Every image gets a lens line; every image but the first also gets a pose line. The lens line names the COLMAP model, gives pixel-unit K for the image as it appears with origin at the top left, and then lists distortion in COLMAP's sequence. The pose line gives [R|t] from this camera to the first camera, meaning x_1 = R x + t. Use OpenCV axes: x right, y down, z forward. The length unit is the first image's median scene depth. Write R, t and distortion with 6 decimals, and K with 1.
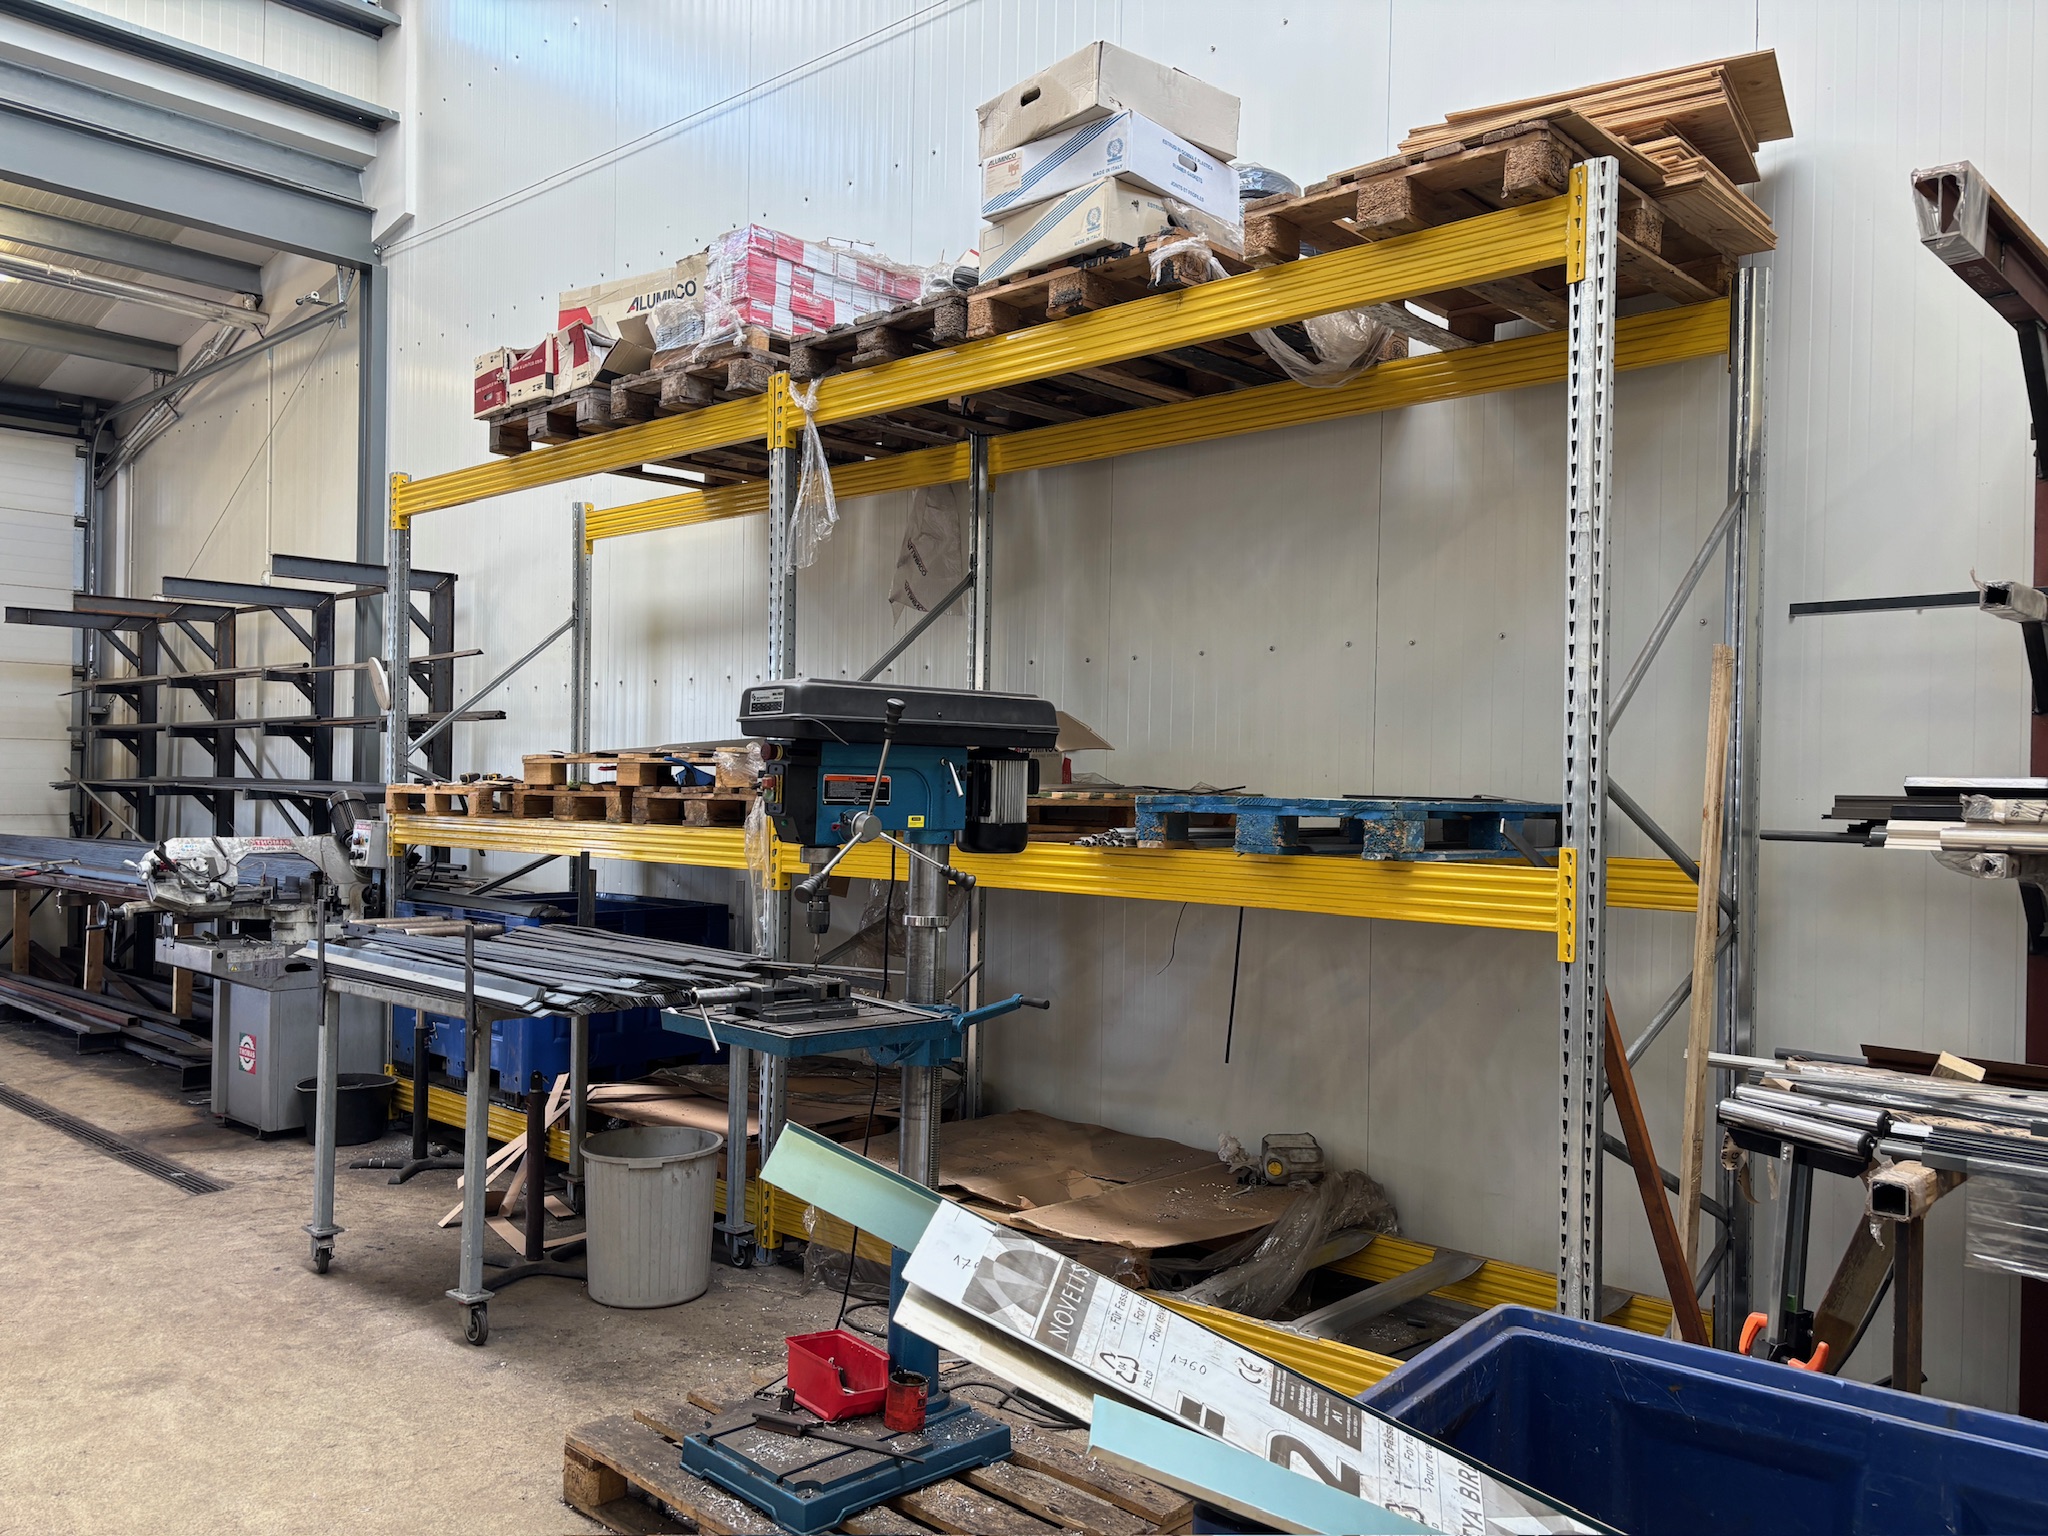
lens RADIAL K [[1573.0, 0, 1034.5], [0, 1573.0, 780.5], [0, 0, 1]] dist [0.049421, -0.000833]
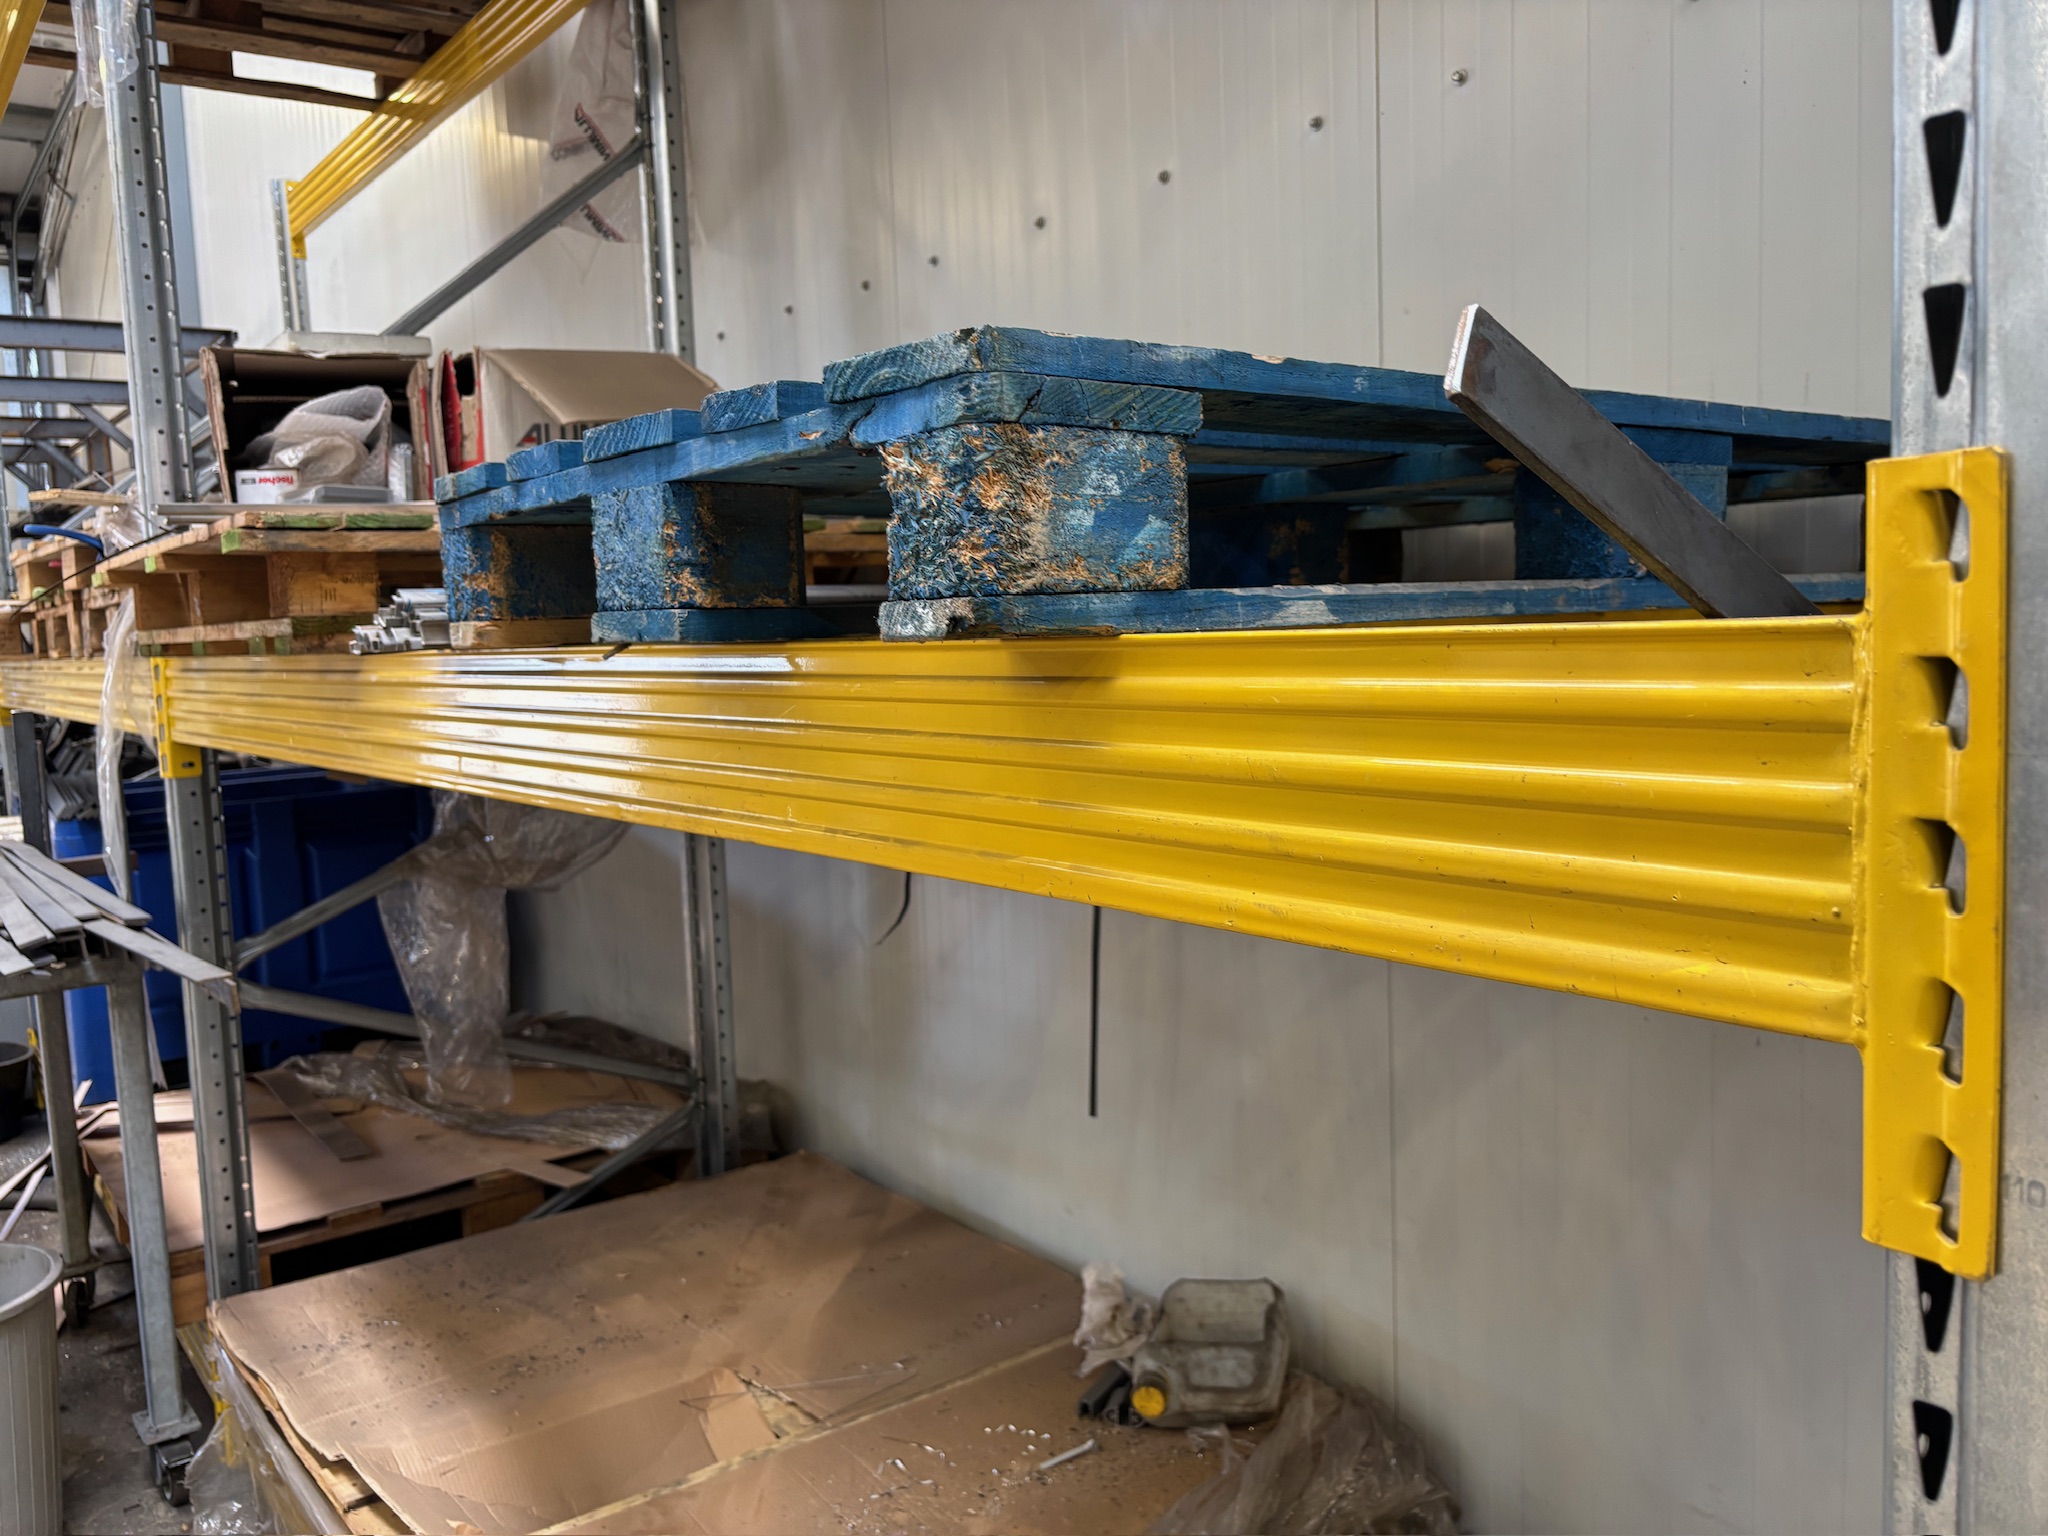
lens RADIAL K [[1562.2, 0, 1024.0], [0, 1562.2, 768.0], [0, 0, 1]] dist [0.054602, -0.058881]
pose [[0.983266, -0.039498, -0.177842, 0.205817], [0.057224, 0.993767, 0.095671, 0.038014], [0.172955, -0.104247, 0.979397, 0.618465]]
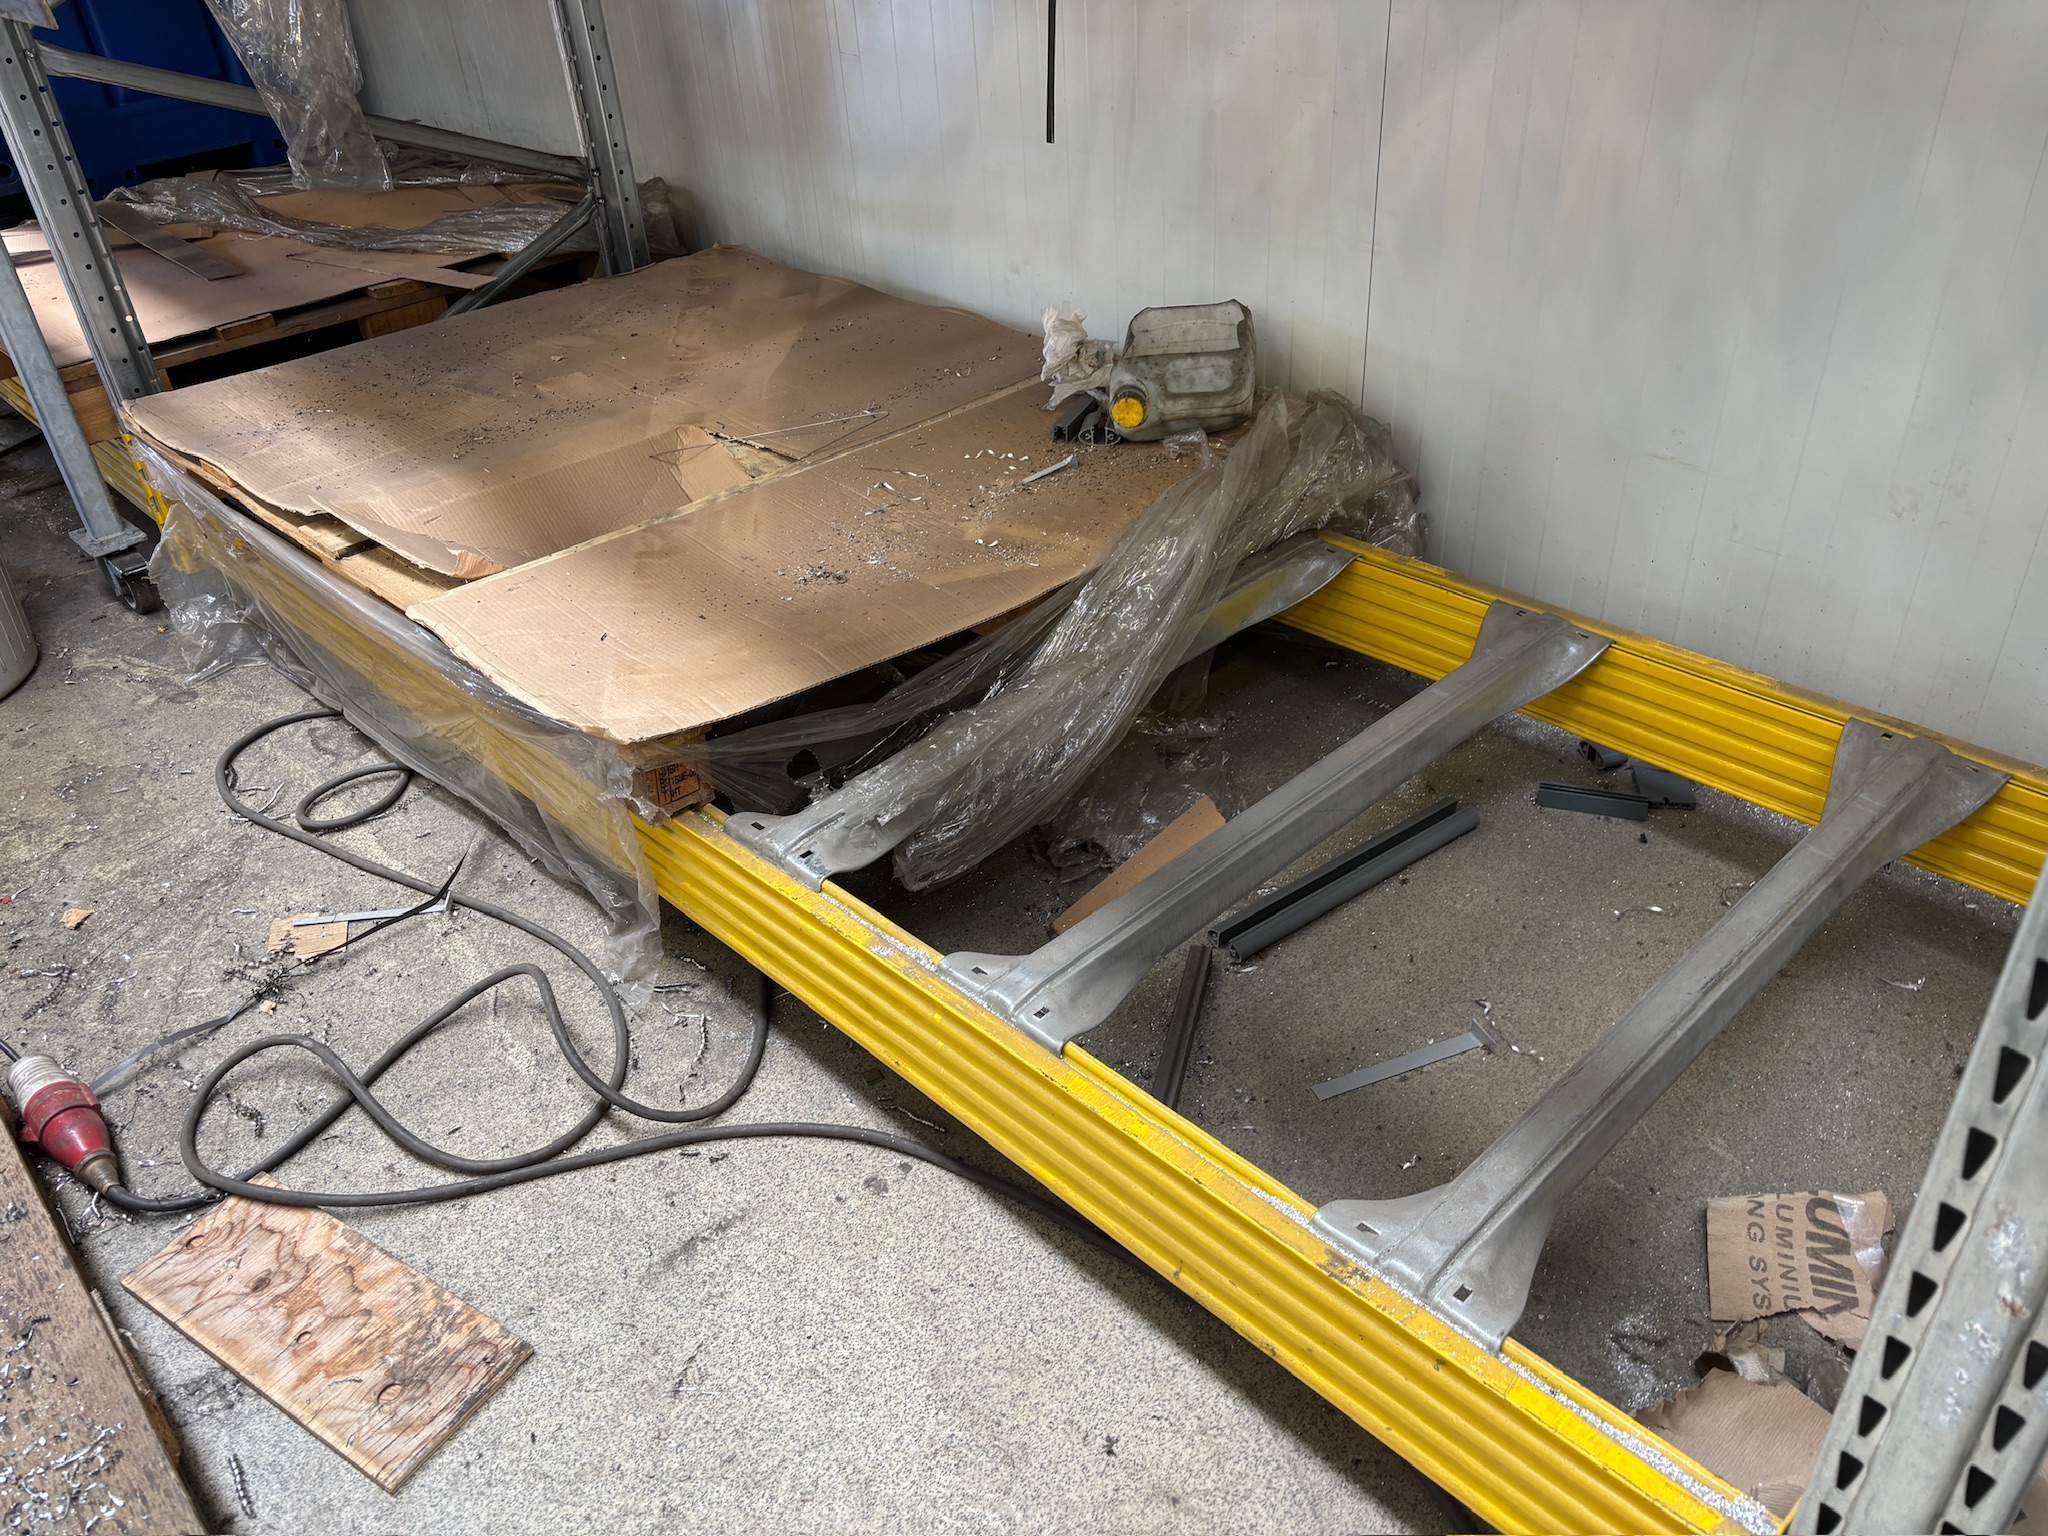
lens RADIAL K [[1552.6, 0, 1020.3], [0, 1552.6, 743.8], [0, 0, 1]] dist [0.044273, -0.034428]
pose [[0.994093, -0.027674, -0.104943, 0.169211], [0.081163, 0.831497, 0.549569, 0.090763], [0.072051, -0.554840, 0.828831, 0.619279]]
